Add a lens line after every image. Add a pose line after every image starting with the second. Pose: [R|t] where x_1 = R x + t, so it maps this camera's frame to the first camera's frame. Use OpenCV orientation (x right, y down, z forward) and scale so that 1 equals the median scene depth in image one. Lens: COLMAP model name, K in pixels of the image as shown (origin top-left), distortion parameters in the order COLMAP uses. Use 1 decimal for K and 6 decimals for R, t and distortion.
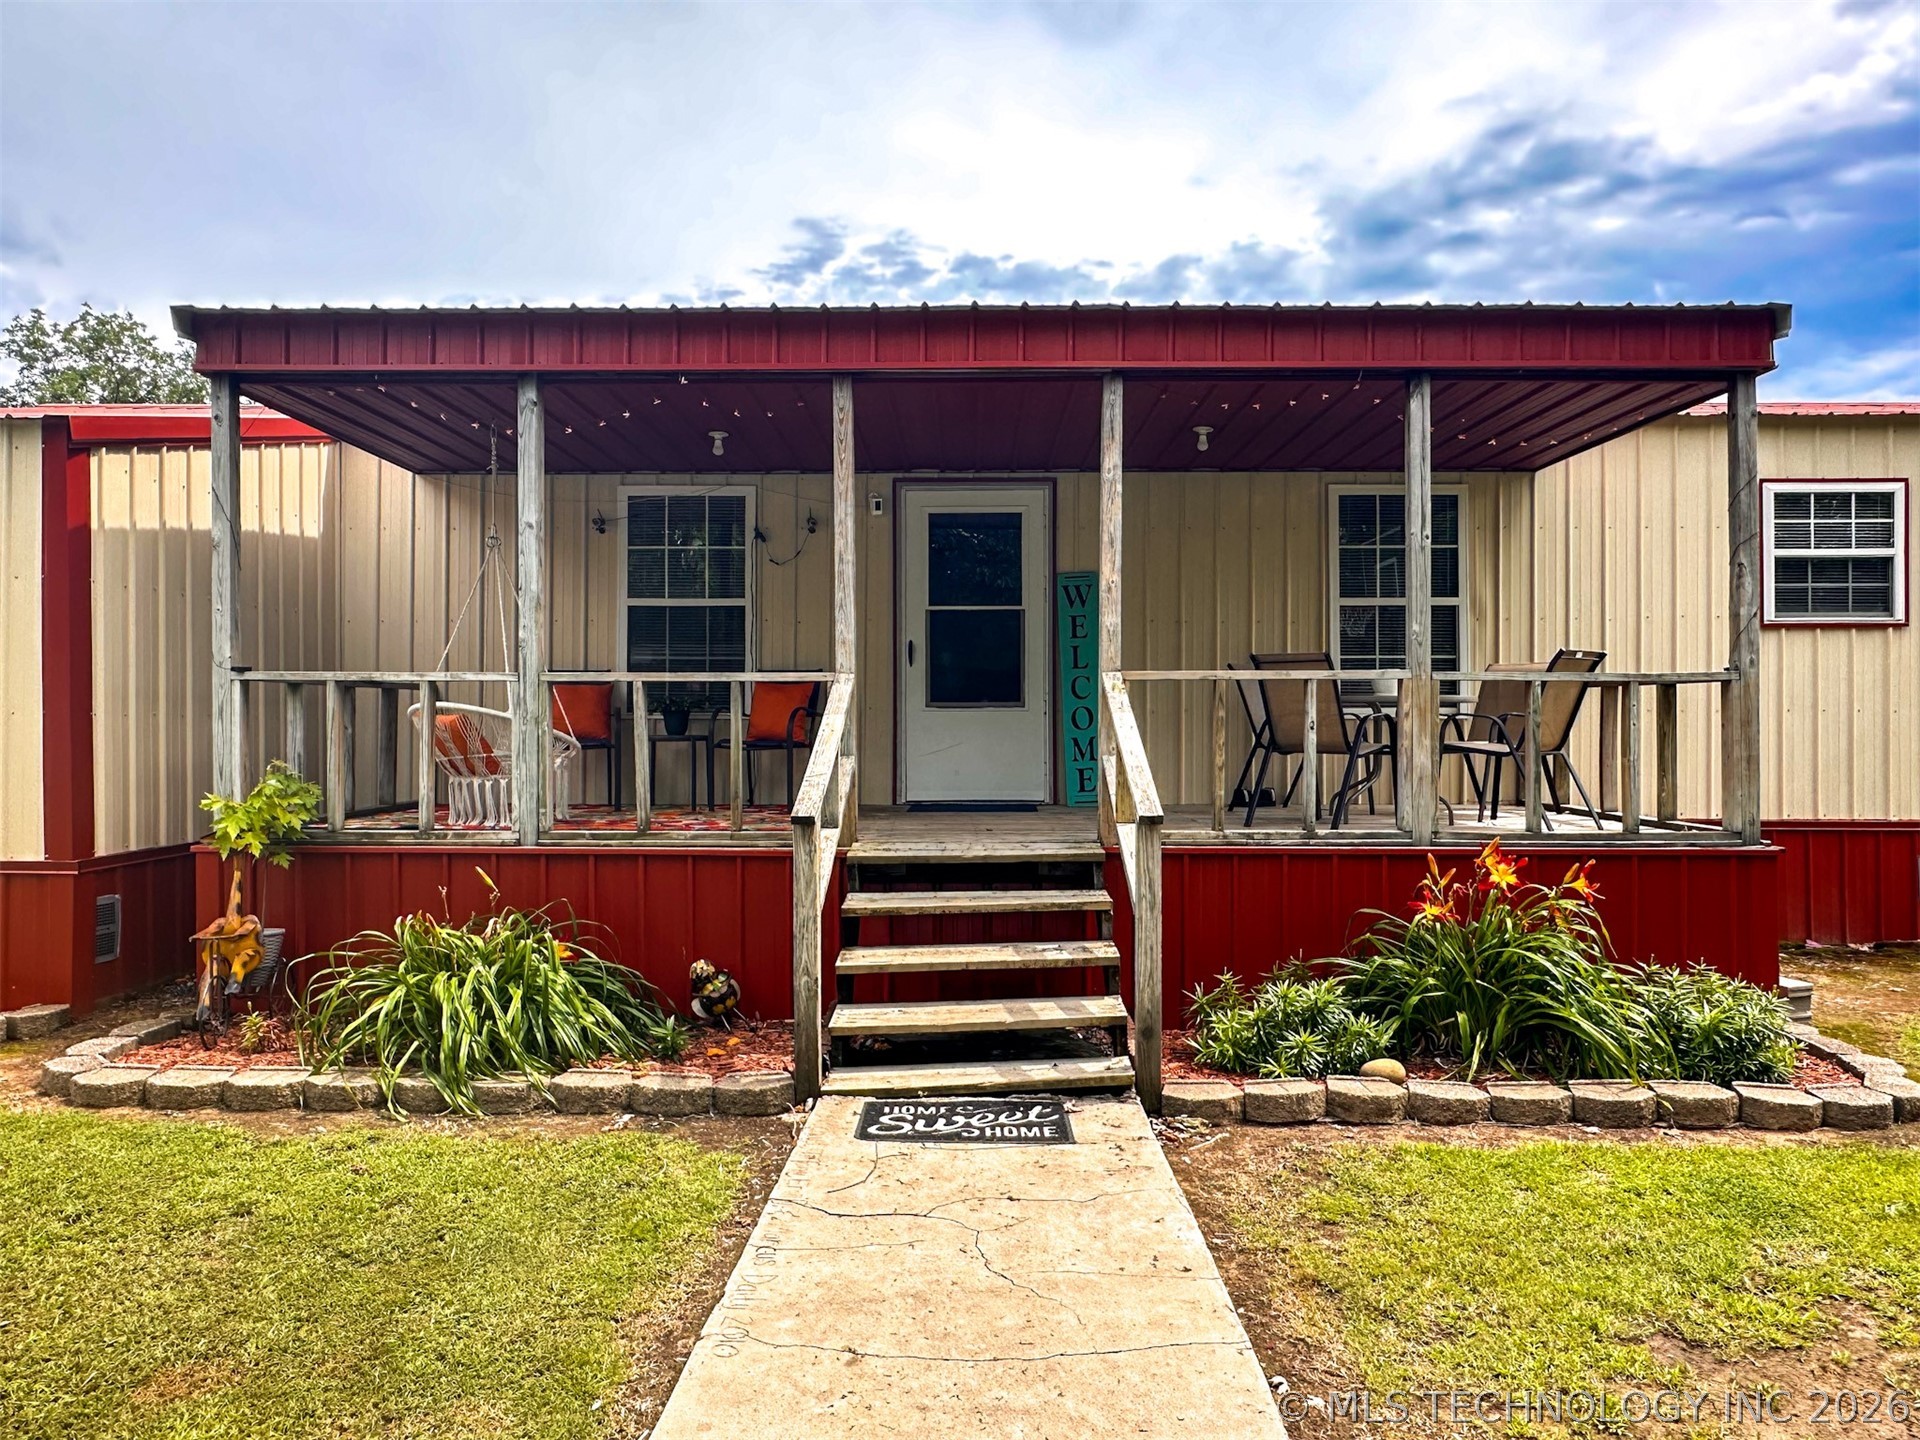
lens RADIAL K [[1342.1, 0, 957.5], [0, 1342.1, 717.1], [0, 0, 1]] dist [-0.008897, -0.009451]
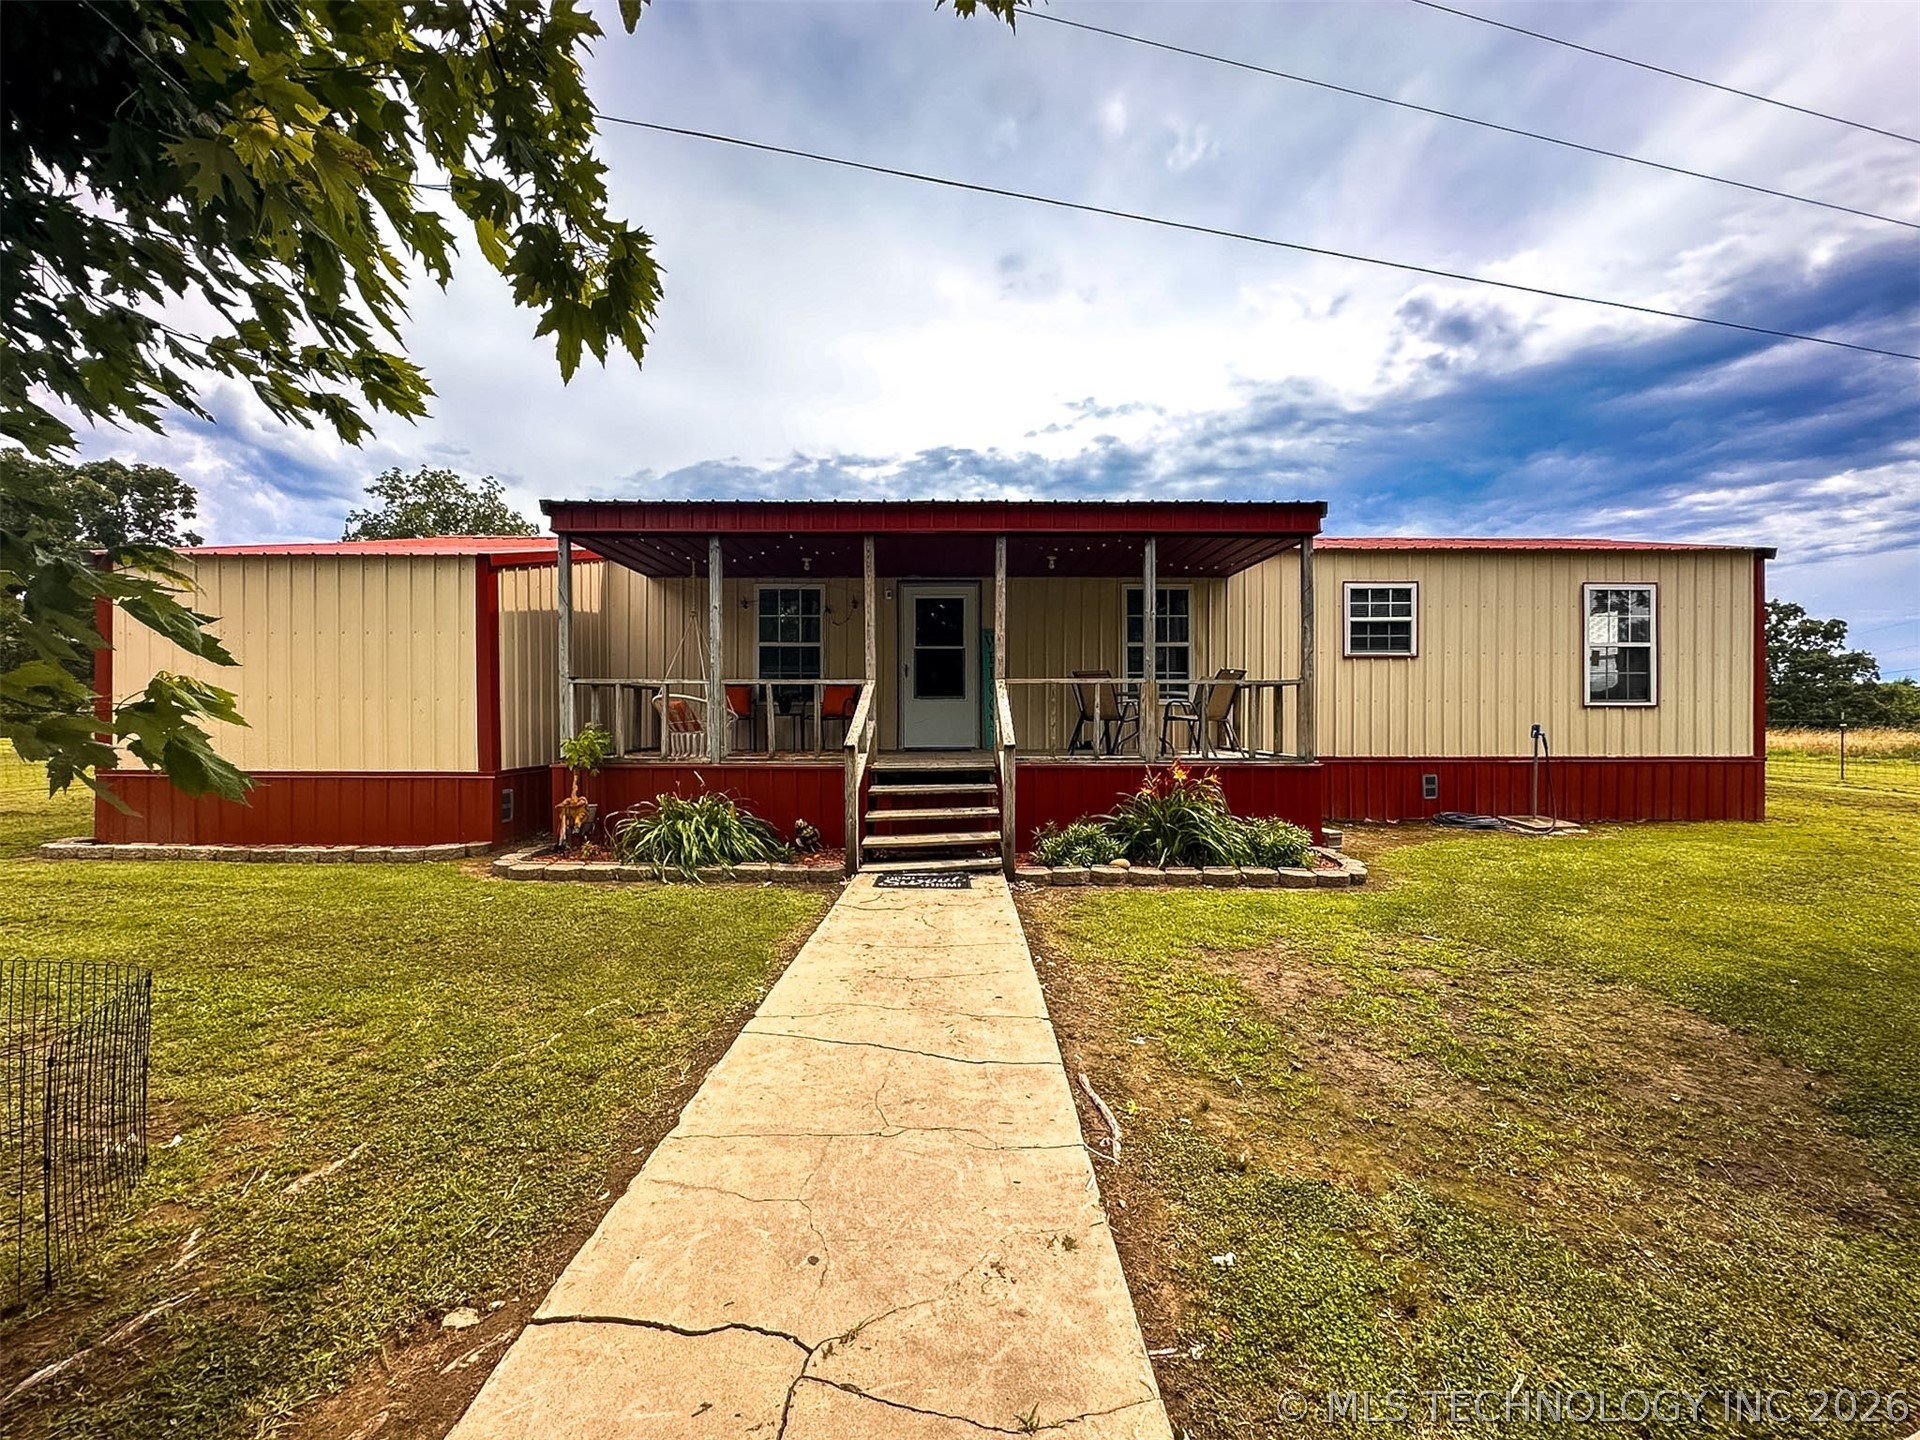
lens RADIAL K [[833.1, 0, 961.9], [0, 833.1, 720.6], [0, 0, 1]] dist [-0.013217, -0.000182]
pose [[0.999865, -0.000386, 0.016397, 0.034987], [0.000218, 0.999947, 0.010269, 0.016240], [-0.016401, -0.010264, 0.999813, -0.274922]]
